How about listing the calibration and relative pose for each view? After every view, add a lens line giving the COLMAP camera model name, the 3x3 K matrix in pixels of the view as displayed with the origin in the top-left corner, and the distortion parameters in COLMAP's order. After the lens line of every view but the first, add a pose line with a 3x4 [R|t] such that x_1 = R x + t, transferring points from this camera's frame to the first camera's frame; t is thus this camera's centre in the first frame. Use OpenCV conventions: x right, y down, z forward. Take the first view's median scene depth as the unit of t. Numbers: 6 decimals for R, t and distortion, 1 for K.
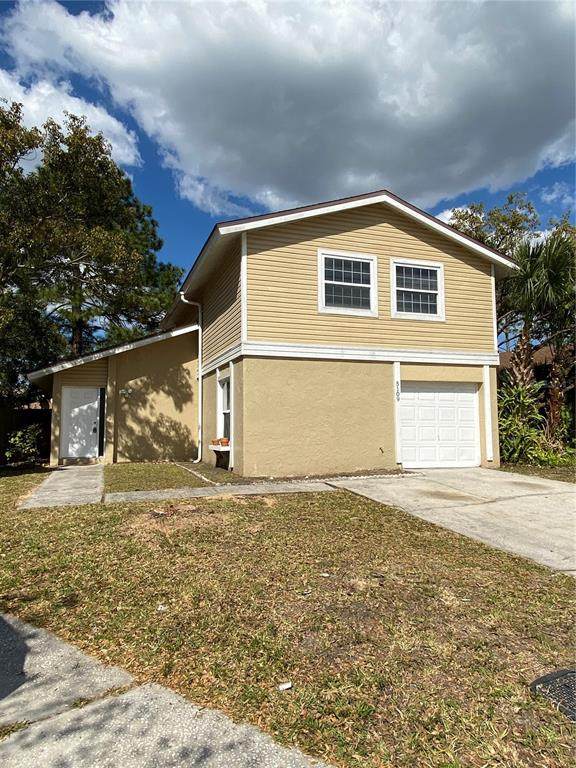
lens RADIAL K [[486.8, 0, 288.0], [0, 486.8, 384.0], [0, 0, 1]] dist [0.003836, 0.000209]
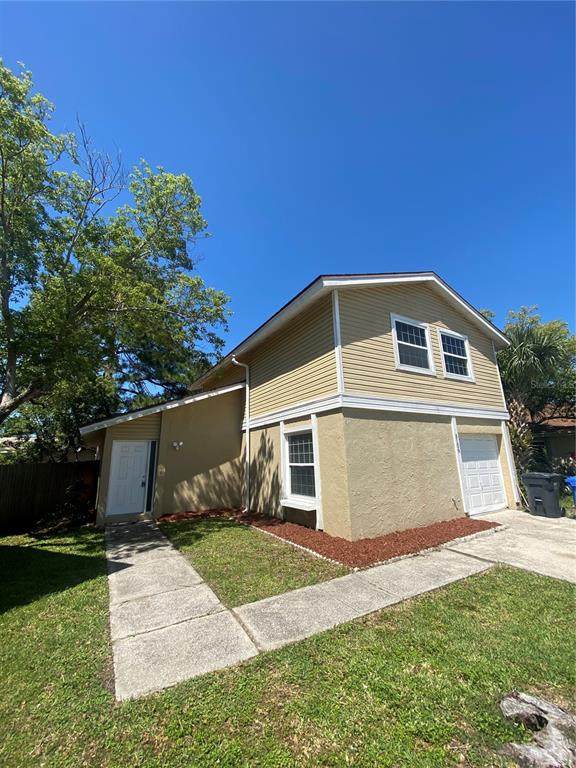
lens RADIAL K [[309.4, 0, 288.0], [0, 309.4, 384.0], [0, 0, 1]] dist [0.024055, -0.022729]
pose [[0.985988, 0.023087, 0.165209, -0.260699], [0.003786, 0.987024, -0.160525, -0.006068], [-0.166772, 0.158902, 0.973107, 0.358902]]
